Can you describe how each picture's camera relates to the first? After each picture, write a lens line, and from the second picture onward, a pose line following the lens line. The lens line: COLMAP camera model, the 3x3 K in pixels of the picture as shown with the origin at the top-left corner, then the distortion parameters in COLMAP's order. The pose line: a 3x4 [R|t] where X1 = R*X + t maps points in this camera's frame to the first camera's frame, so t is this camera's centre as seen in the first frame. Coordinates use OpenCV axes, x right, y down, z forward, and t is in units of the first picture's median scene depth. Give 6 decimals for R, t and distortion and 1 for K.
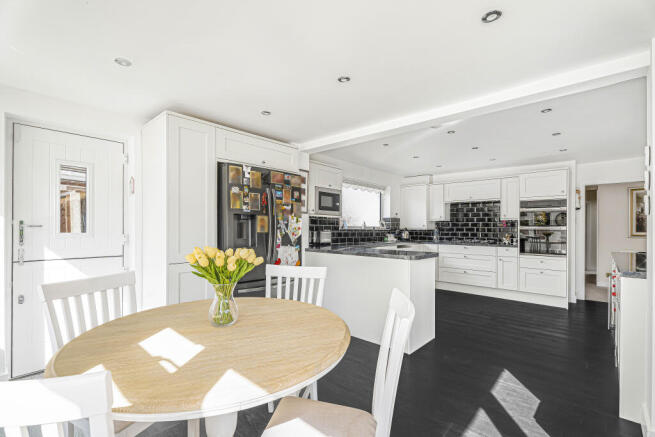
lens RADIAL K [[298.5, 0, 331.7], [0, 298.5, 217.3], [0, 0, 1]] dist [-0.003987, -0.000426]
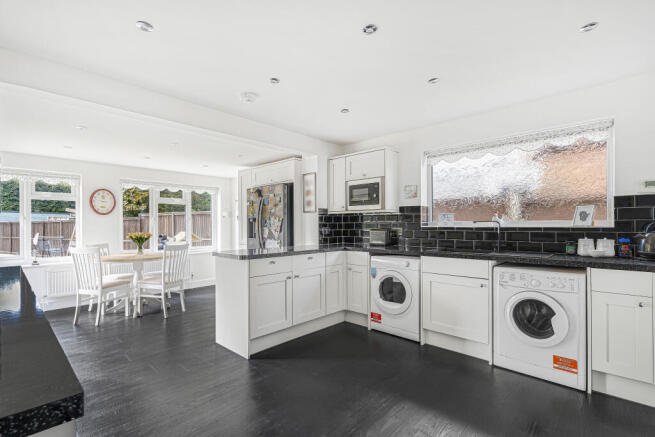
lens RADIAL K [[298.5, 0, 331.7], [0, 298.5, 217.3], [0, 0, 1]] dist [-0.003987, -0.000426]
pose [[-0.012544, -0.034758, -0.999317, 0.734857], [0.040886, 0.998542, -0.035244, 0.033708], [0.999085, -0.041300, -0.011105, 0.796810]]
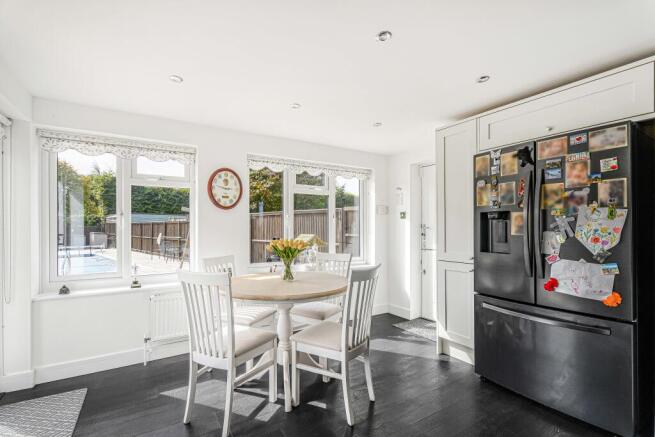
lens RADIAL K [[298.5, 0, 331.7], [0, 298.5, 217.3], [0, 0, 1]] dist [-0.003987, -0.000426]
pose [[-0.279464, -0.038837, -0.959370, 0.325777], [0.032545, 0.998224, -0.049891, 0.016621], [0.959604, -0.045165, -0.277704, 0.440935]]
